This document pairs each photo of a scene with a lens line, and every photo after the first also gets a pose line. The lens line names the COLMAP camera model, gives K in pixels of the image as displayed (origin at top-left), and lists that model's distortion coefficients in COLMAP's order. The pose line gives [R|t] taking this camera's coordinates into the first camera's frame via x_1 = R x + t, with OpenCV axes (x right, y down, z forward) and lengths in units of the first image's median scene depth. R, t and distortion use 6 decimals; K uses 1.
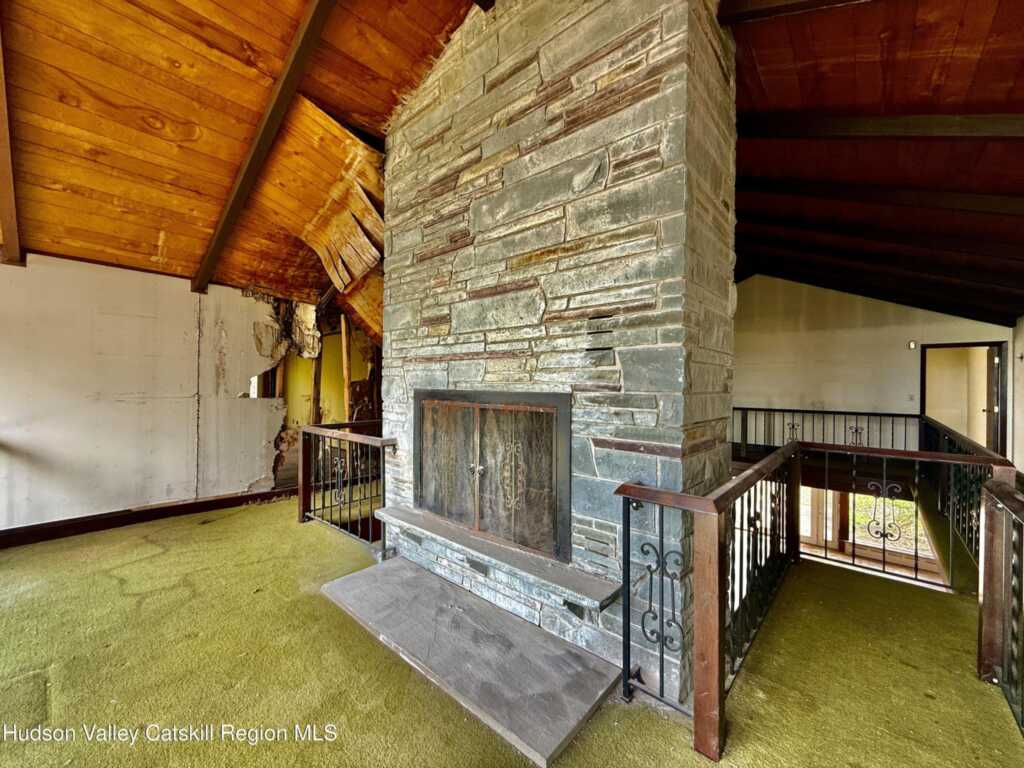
lens RADIAL K [[407.4, 0, 508.8], [0, 407.4, 383.2], [0, 0, 1]] dist [-0.000180, 0.000092]
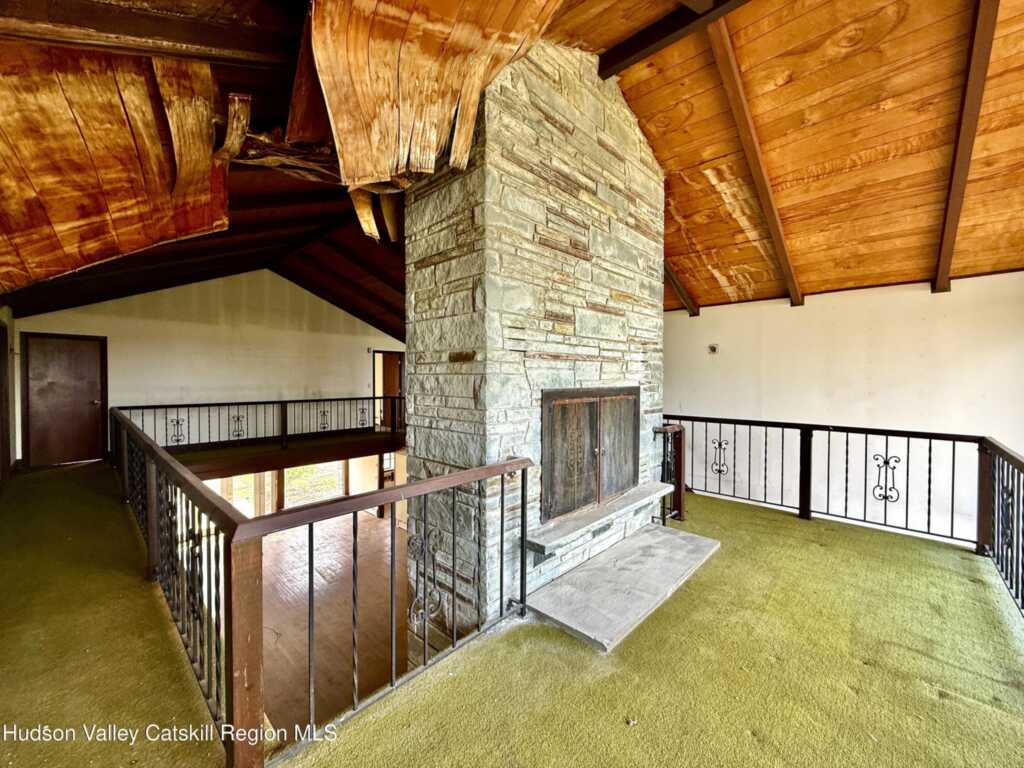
lens RADIAL K [[407.4, 0, 508.8], [0, 407.4, 383.2], [0, 0, 1]] dist [-0.000180, 0.000092]
pose [[0.030945, -0.024055, 0.999232, -1.200653], [0.001084, 0.999711, 0.024033, -0.022083], [-0.999521, 0.000339, 0.030962, 1.135802]]
